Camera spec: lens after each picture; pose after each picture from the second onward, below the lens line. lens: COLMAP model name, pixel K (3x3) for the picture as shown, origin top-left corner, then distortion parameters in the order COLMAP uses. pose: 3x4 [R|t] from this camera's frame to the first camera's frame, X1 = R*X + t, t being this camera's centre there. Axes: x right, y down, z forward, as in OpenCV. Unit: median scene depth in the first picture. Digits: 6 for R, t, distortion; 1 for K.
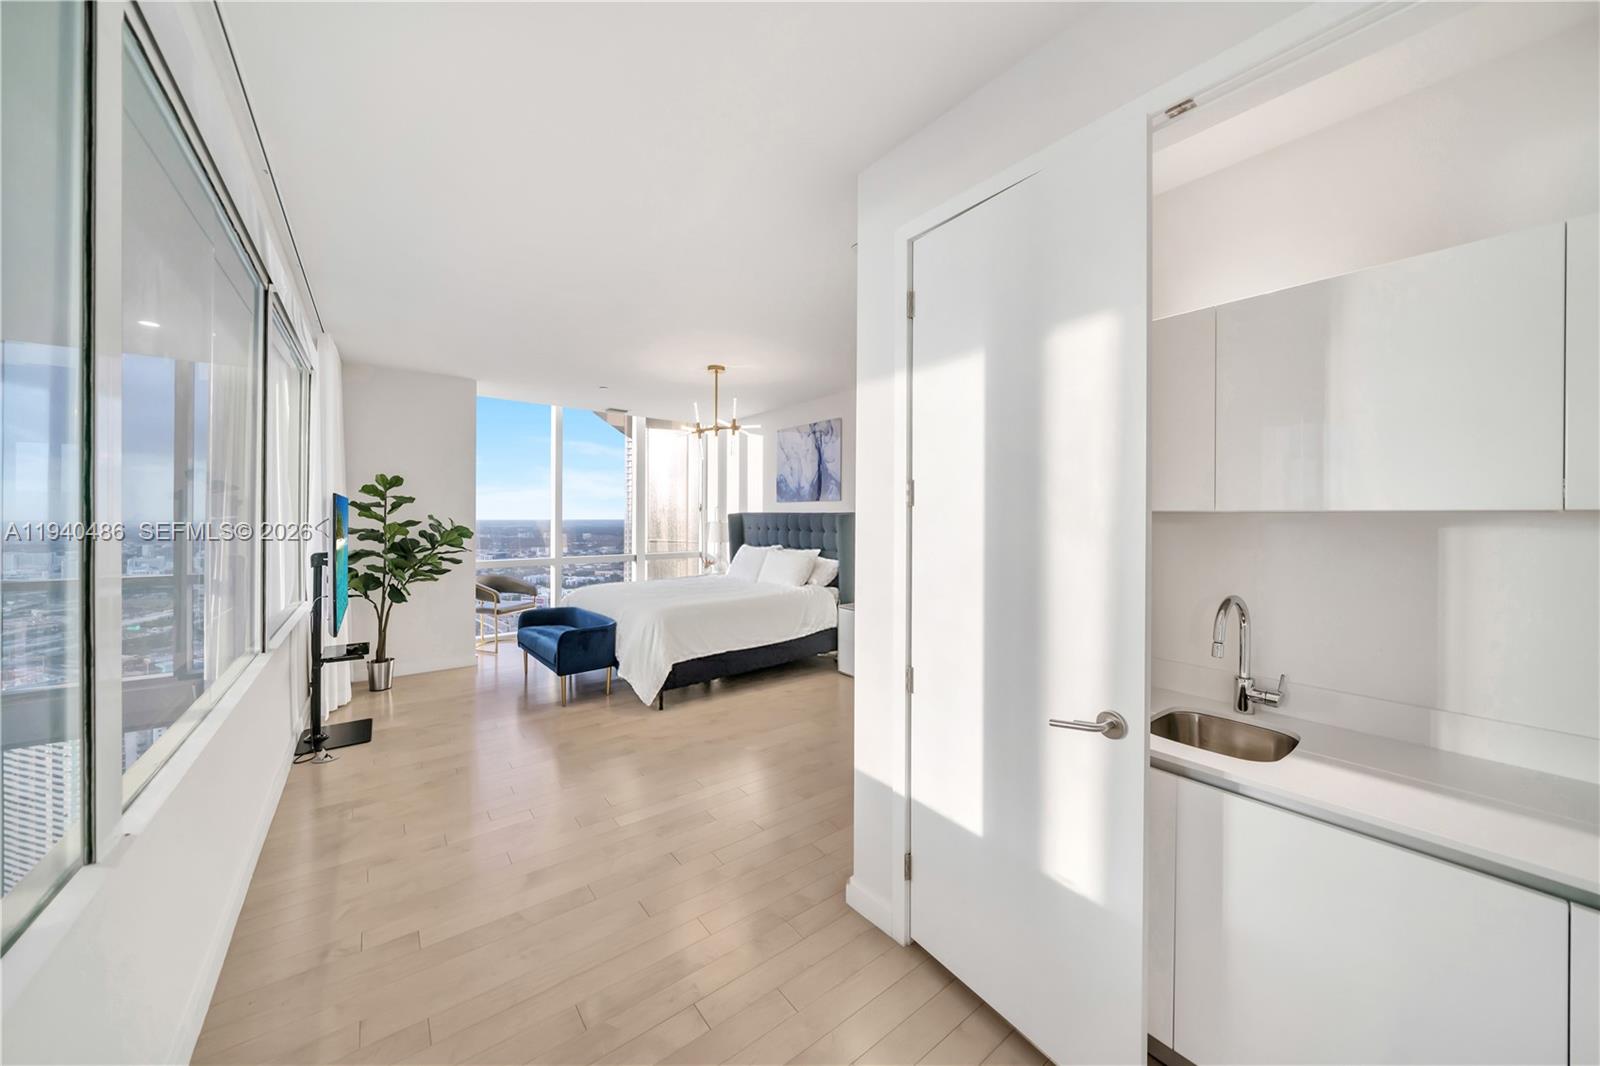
lens RADIAL K [[561.5, 0, 813.1], [0, 561.5, 511.8], [0, 0, 1]] dist [0.001027, 0.000063]
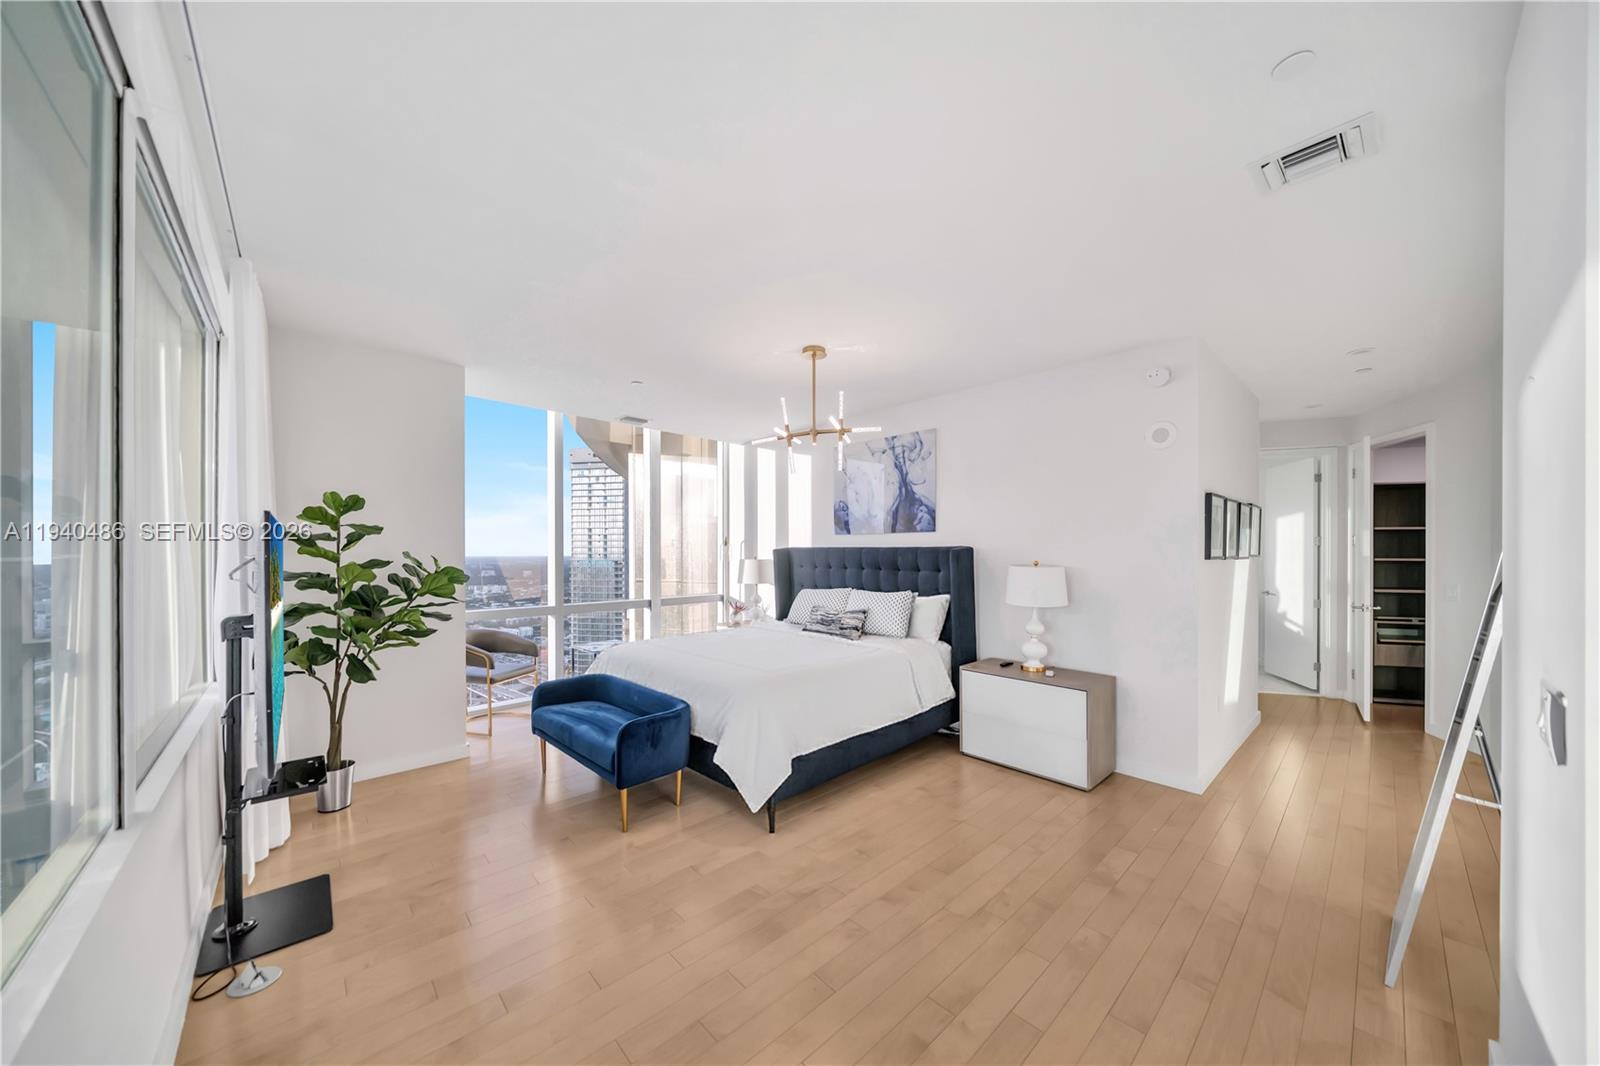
lens RADIAL K [[552.6, 0, 803.8], [0, 552.6, 551.1], [0, 0, 1]] dist [-0.001687, -0.000125]
pose [[0.996515, -0.003918, 0.083325, -0.251205], [0.003375, 0.999972, 0.006655, 0.002127], [-0.083349, -0.006350, 0.996500, 0.281759]]
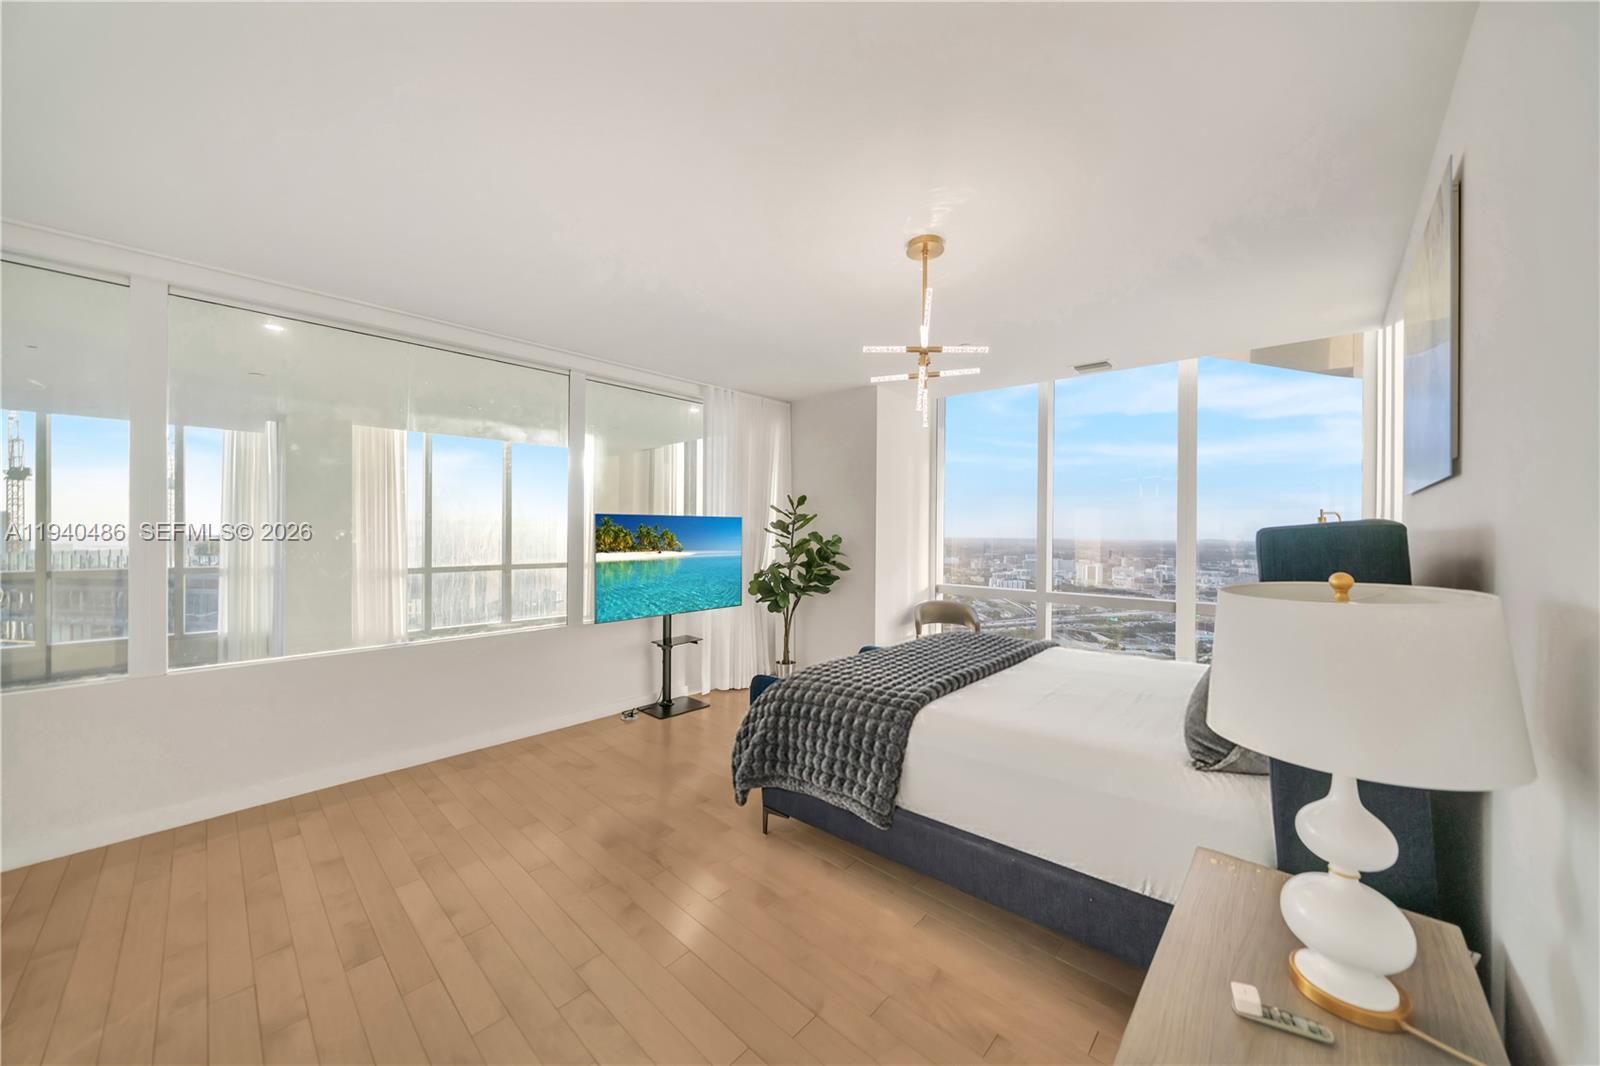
lens RADIAL K [[564.0, 0, 775.8], [0, 564.0, 533.2], [0, 0, 1]] dist [0.000409, -0.000069]
pose [[0.135322, 0.005020, -0.990789, 0.323731], [-0.005830, 0.999974, 0.004270, 0.005229], [0.990785, 0.005198, 0.135347, 0.805591]]
